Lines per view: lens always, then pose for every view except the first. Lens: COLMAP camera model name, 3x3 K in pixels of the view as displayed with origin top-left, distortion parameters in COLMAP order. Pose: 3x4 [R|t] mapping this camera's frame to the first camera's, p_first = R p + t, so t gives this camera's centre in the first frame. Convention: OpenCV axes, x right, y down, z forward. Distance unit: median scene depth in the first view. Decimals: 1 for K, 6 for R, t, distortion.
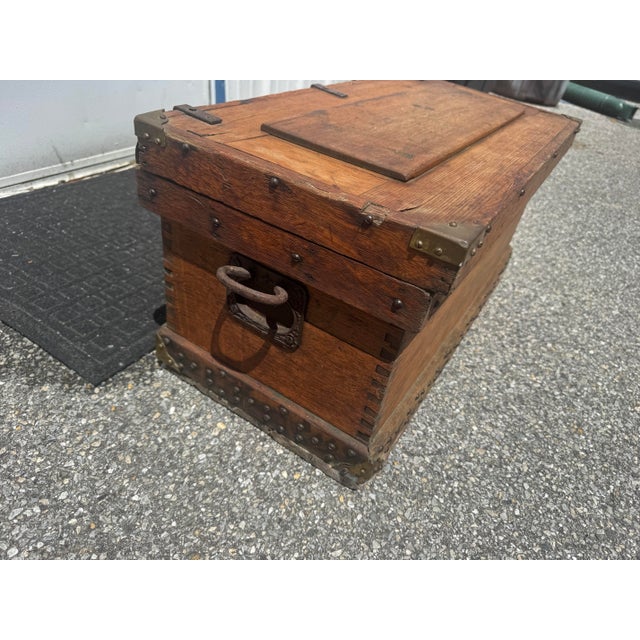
lens RADIAL K [[453.7, 0, 318.0], [0, 453.7, 328.0], [0, 0, 1]] dist [-0.007313, -0.007956]
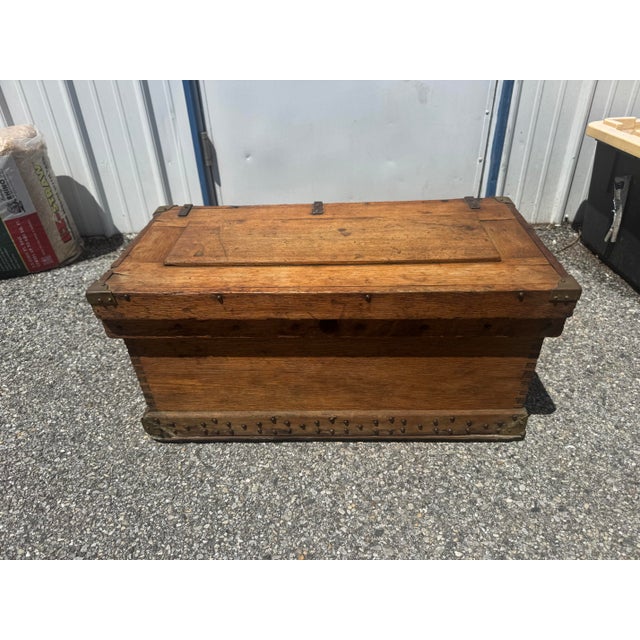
lens RADIAL K [[454.7, 0, 317.8], [0, 454.7, 322.6], [0, 0, 1]] dist [0.027280, -0.061143]
pose [[0.505778, 0.347896, -0.789403, 1.337508], [-0.446684, 0.888467, 0.105359, -0.389288], [0.738012, 0.299325, 0.604767, 0.293288]]
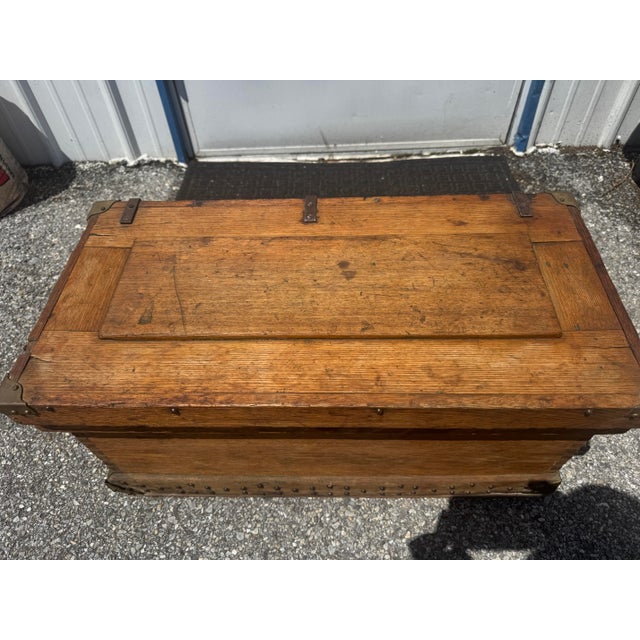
lens RADIAL K [[463.2, 0, 320.0], [0, 463.2, 320.0], [0, 0, 1]] dist [-0.014047, -0.004615]
pose [[0.515157, 0.551596, -0.656014, 0.915084], [-0.441844, 0.826762, 0.348193, -0.739504], [0.734430, 0.110482, 0.669632, 0.387885]]
